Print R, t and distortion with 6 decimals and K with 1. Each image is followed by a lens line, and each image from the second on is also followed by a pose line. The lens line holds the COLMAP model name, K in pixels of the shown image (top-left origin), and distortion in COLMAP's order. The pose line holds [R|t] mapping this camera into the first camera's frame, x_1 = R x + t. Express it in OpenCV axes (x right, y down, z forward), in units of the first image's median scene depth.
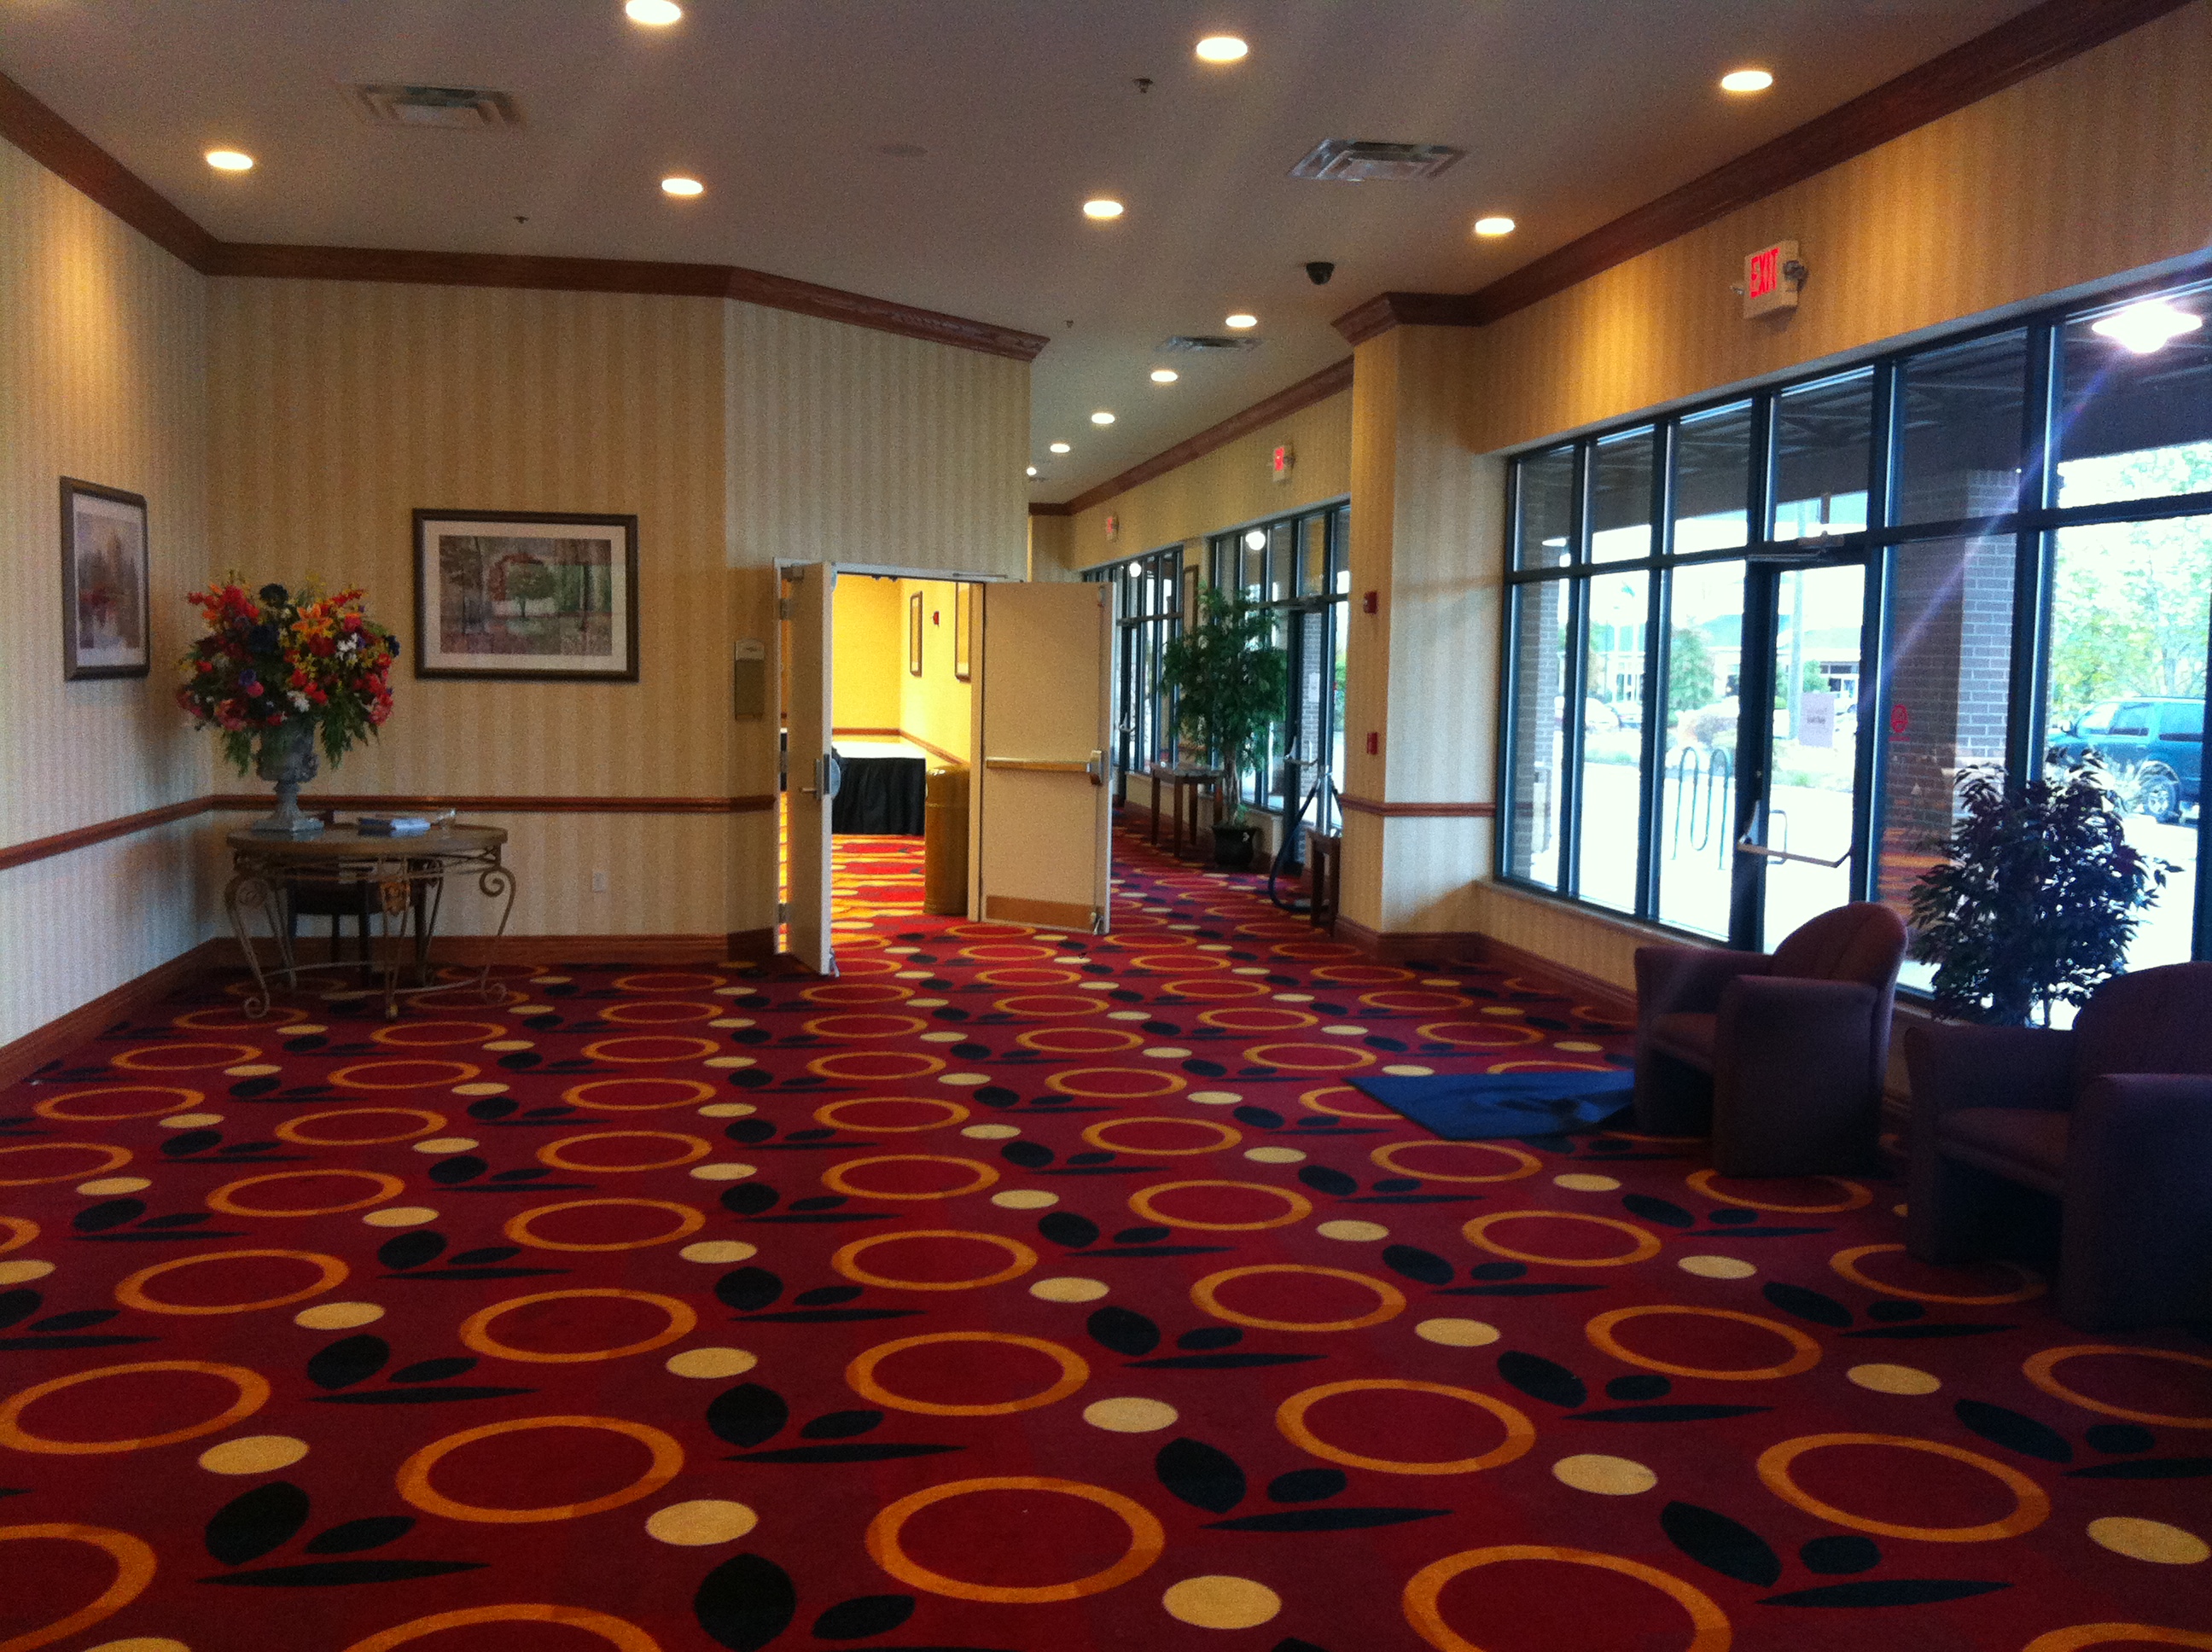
lens RADIAL K [[2182.9, 0, 1106.0], [0, 2182.9, 826.0], [0, 0, 1]] dist [0.116123, -0.353568]
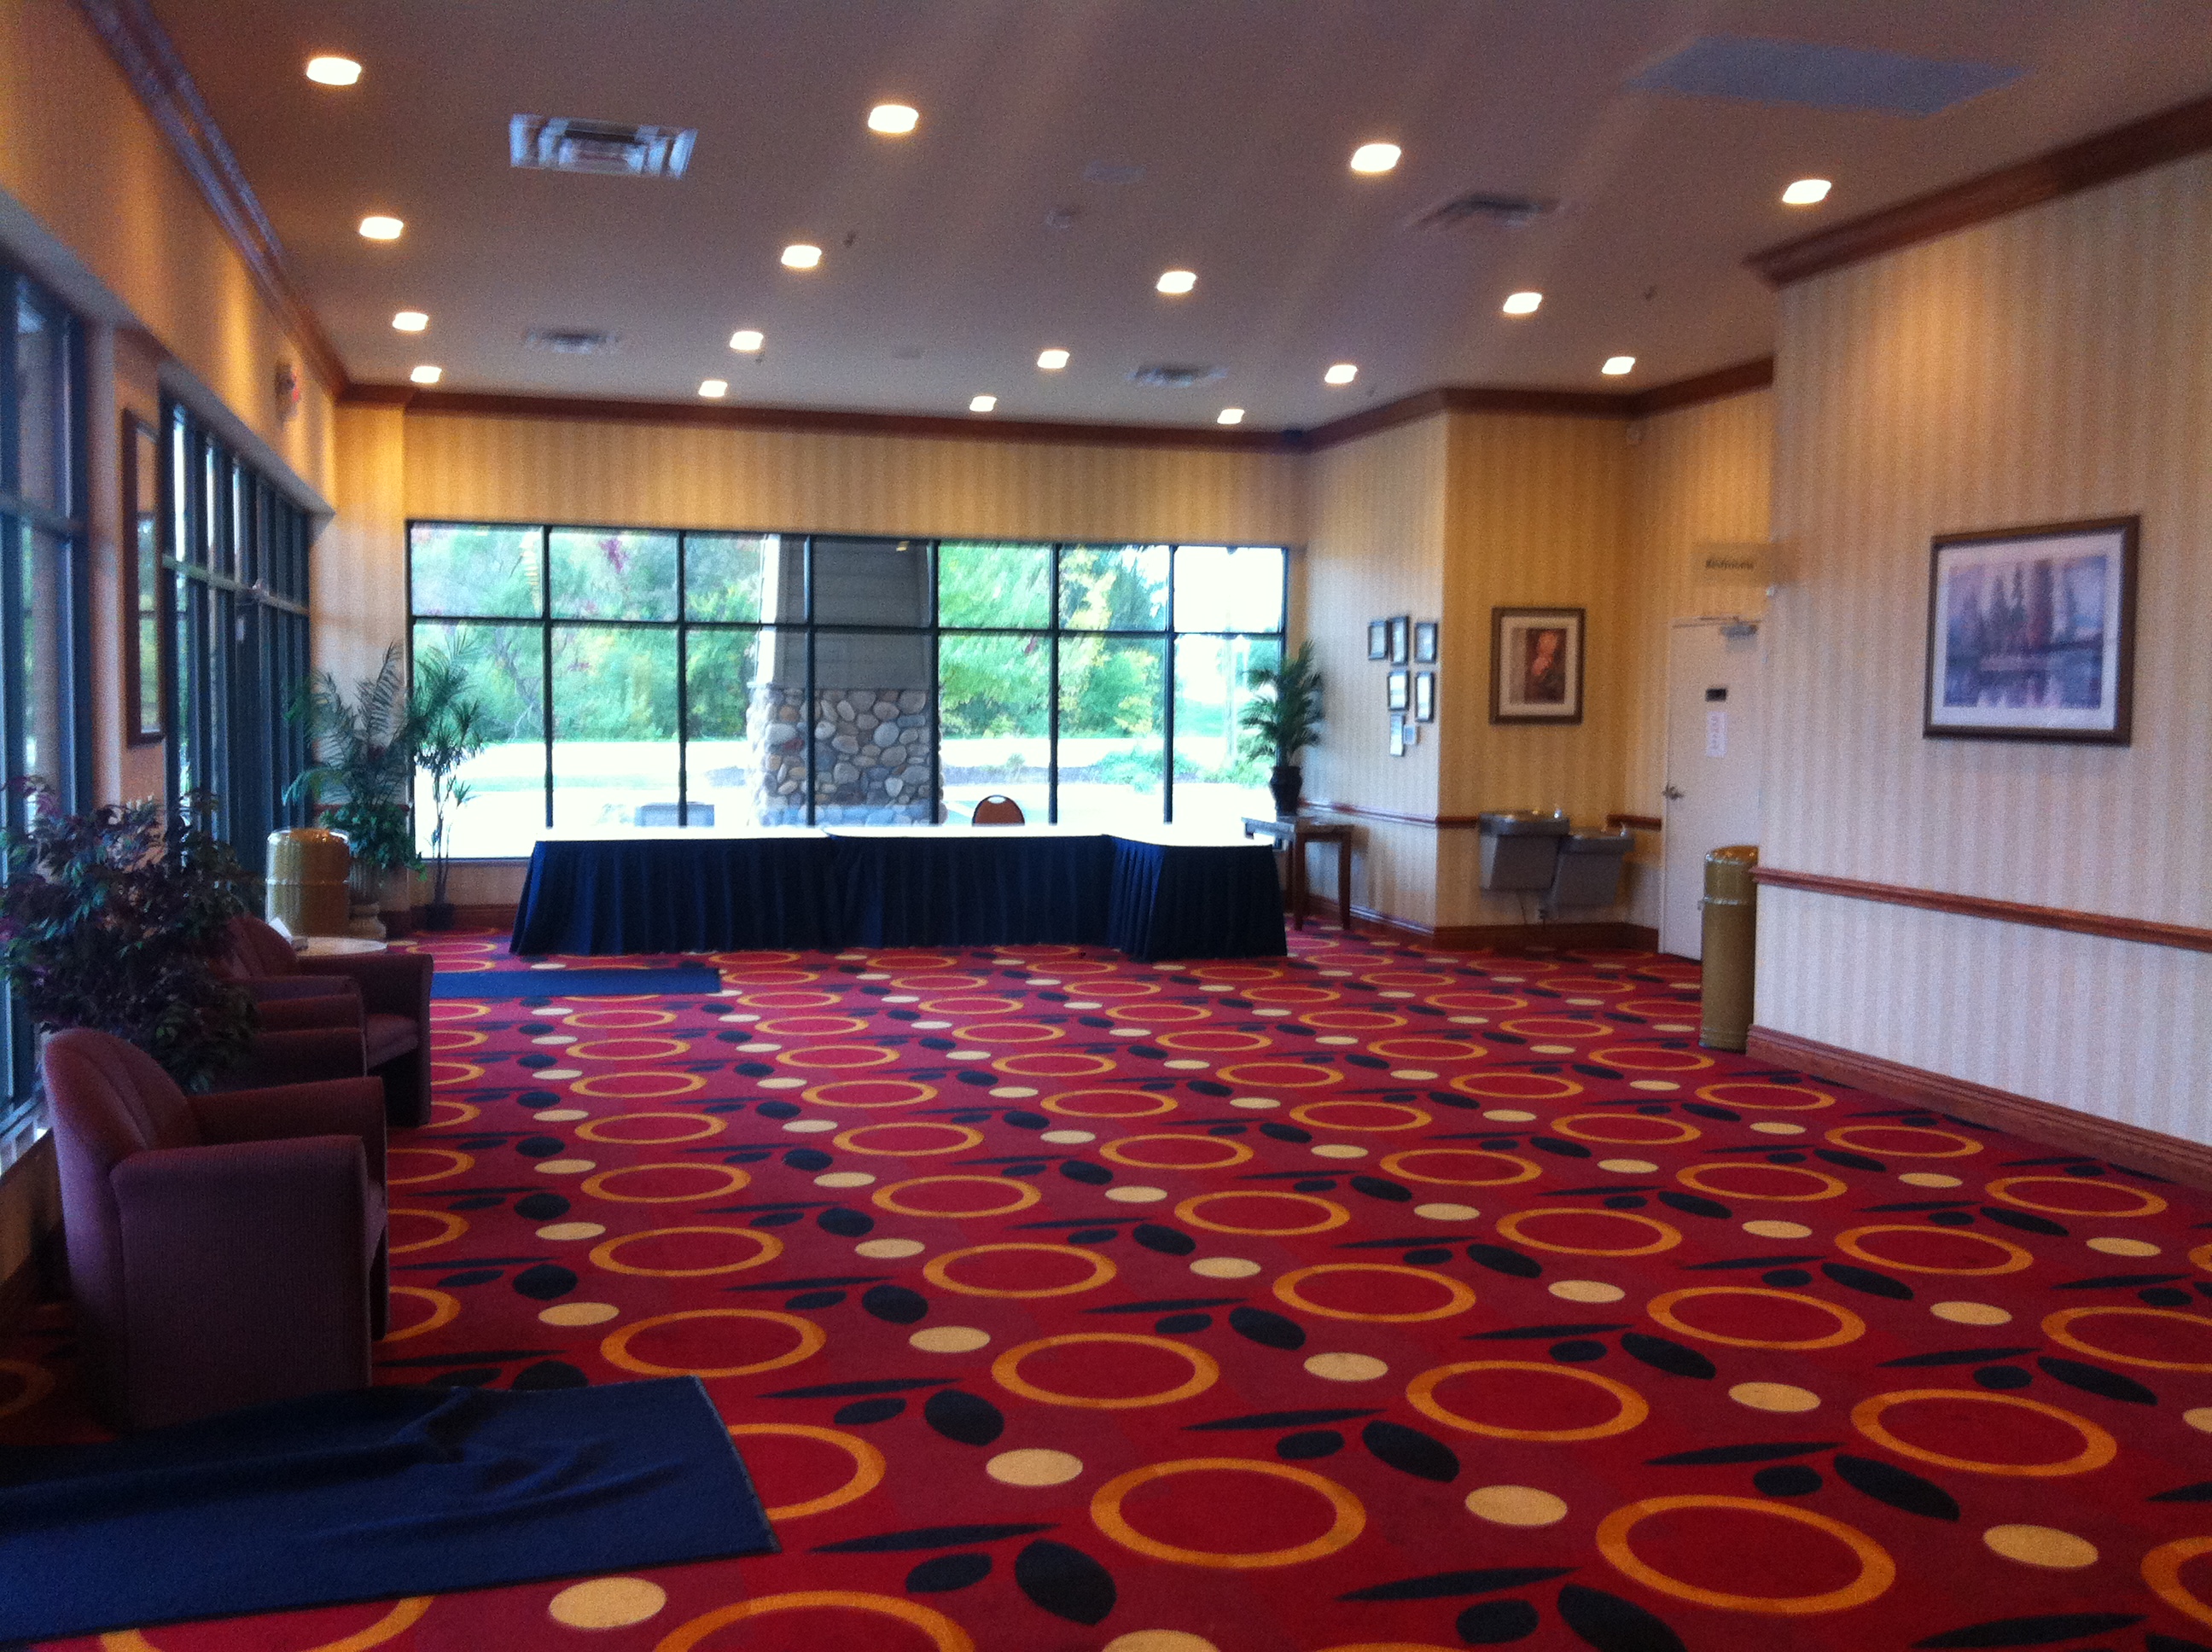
lens RADIAL K [[2182.9, 0, 1106.0], [0, 2182.9, 826.0], [0, 0, 1]] dist [0.116123, -0.353568]
pose [[-0.994057, -0.022701, -0.106468, 0.242611], [-0.036133, 0.991374, 0.125987, -0.136274], [0.102689, 0.129085, -0.986302, 1.917611]]
